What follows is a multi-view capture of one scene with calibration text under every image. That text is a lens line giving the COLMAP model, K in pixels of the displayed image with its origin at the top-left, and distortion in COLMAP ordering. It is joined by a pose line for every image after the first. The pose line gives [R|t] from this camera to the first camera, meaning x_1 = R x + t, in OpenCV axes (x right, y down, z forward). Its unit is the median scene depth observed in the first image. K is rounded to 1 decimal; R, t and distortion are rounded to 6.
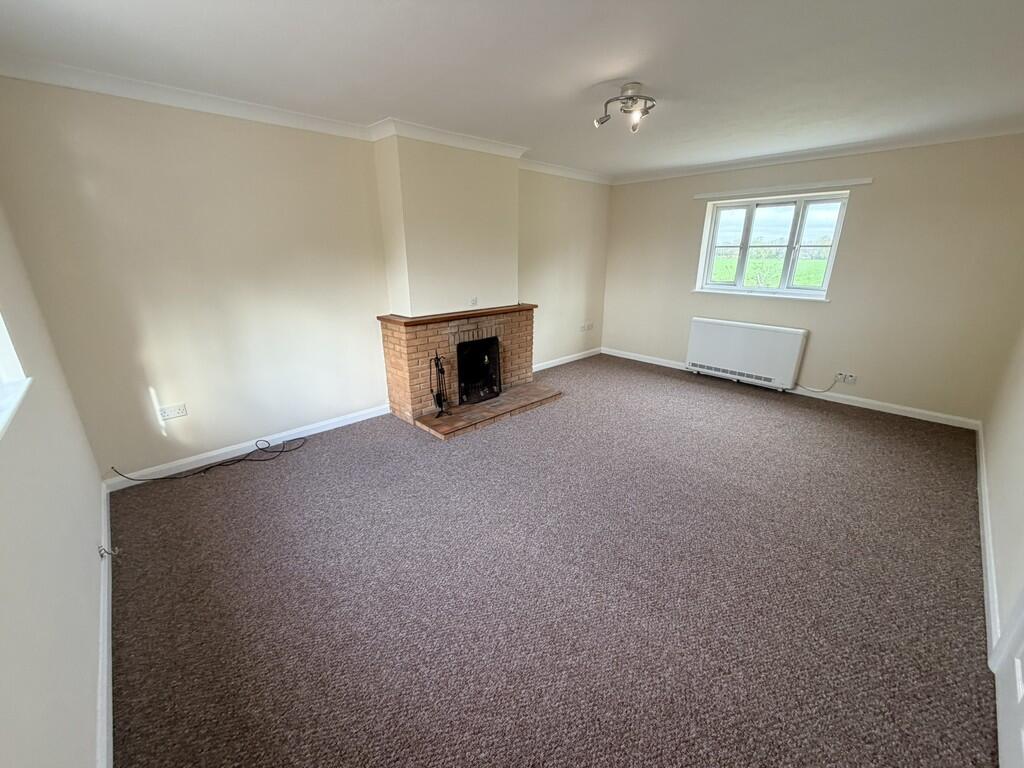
lens RADIAL K [[406.0, 0, 510.9], [0, 406.0, 385.5], [0, 0, 1]] dist [0.000227, 0.000257]
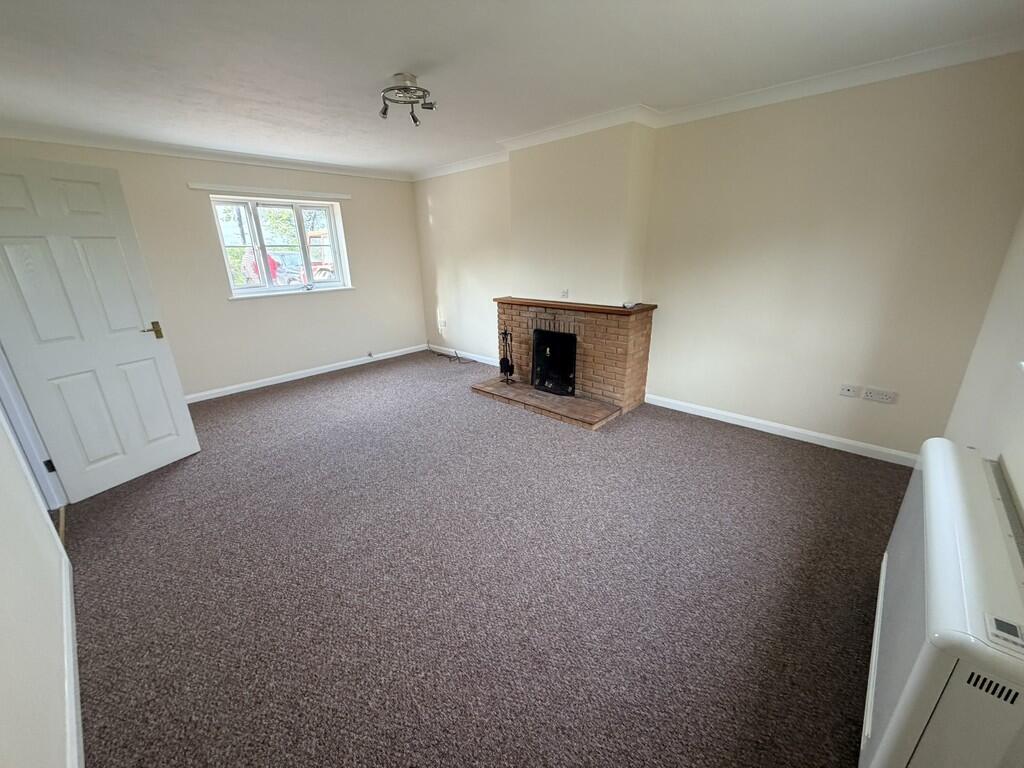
lens RADIAL K [[406.0, 0, 508.4], [0, 406.0, 385.0], [0, 0, 1]] dist [0.000227, 0.000257]
pose [[0.065346, 0.321660, -0.944598, 0.870087], [-0.292978, 0.911085, 0.289980, -0.241220], [0.953884, 0.257797, 0.153775, 0.748590]]
